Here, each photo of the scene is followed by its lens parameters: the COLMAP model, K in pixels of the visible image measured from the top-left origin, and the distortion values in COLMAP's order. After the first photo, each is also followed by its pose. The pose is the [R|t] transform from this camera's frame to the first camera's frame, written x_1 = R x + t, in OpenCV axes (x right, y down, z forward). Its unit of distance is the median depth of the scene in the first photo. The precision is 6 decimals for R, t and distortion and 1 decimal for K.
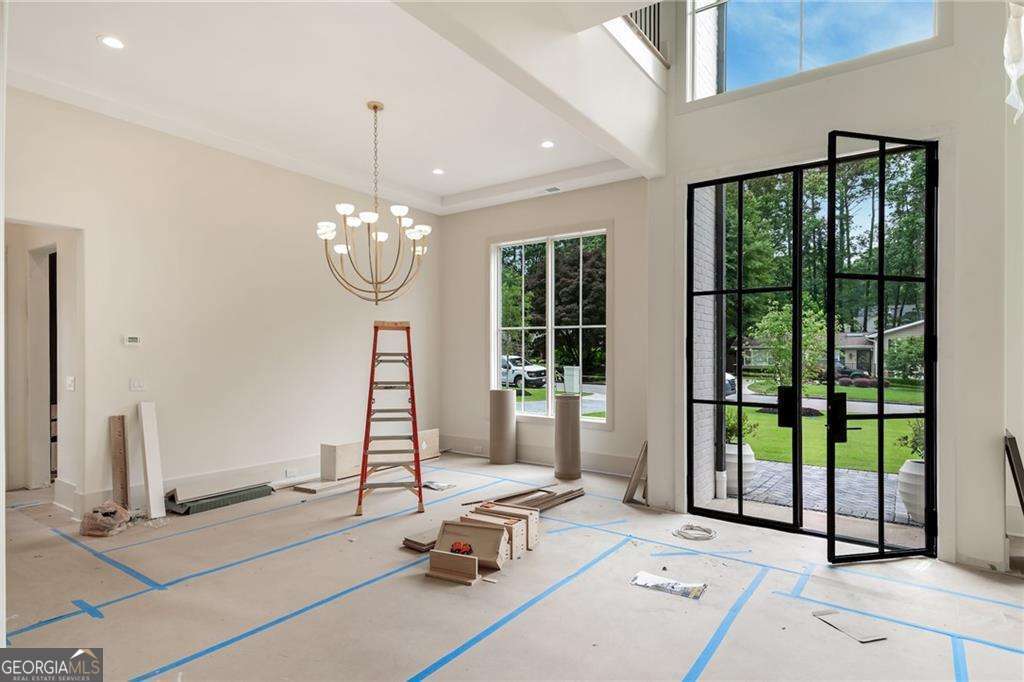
lens RADIAL K [[557.2, 0, 509.2], [0, 557.2, 344.1], [0, 0, 1]] dist [0.006798, -0.000441]
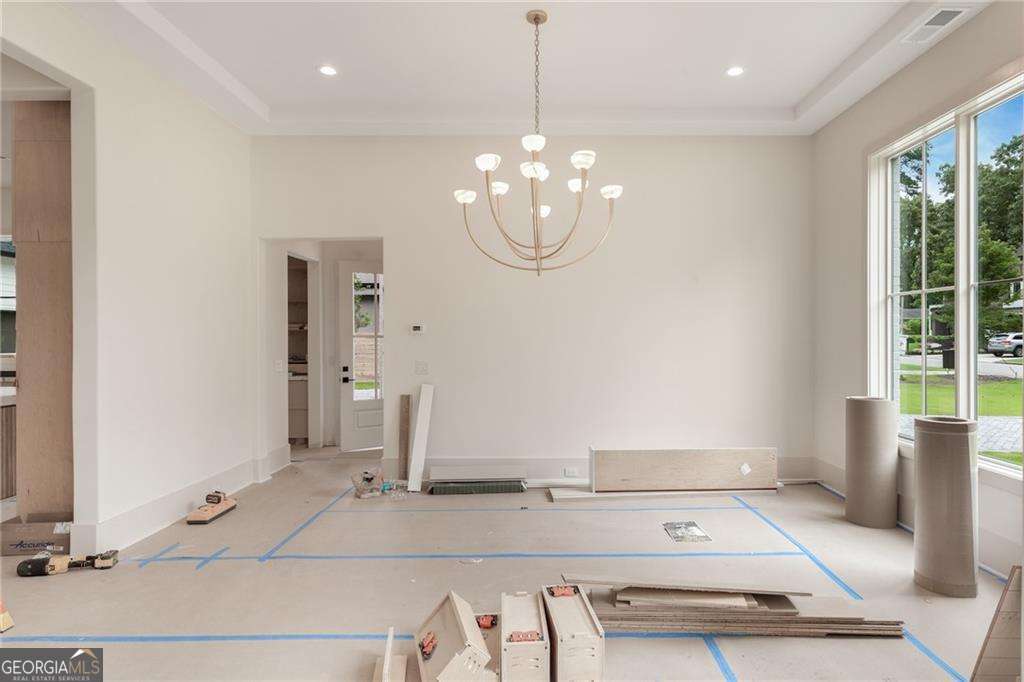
lens RADIAL K [[557.2, 0, 512.0], [0, 557.2, 338.5], [0, 0, 1]] dist [0.006798, -0.000441]
pose [[0.593995, -0.005899, -0.804447, 0.346502], [0.017486, 0.999832, 0.005579, 0.010691], [0.804279, -0.017380, 0.593998, 0.498827]]
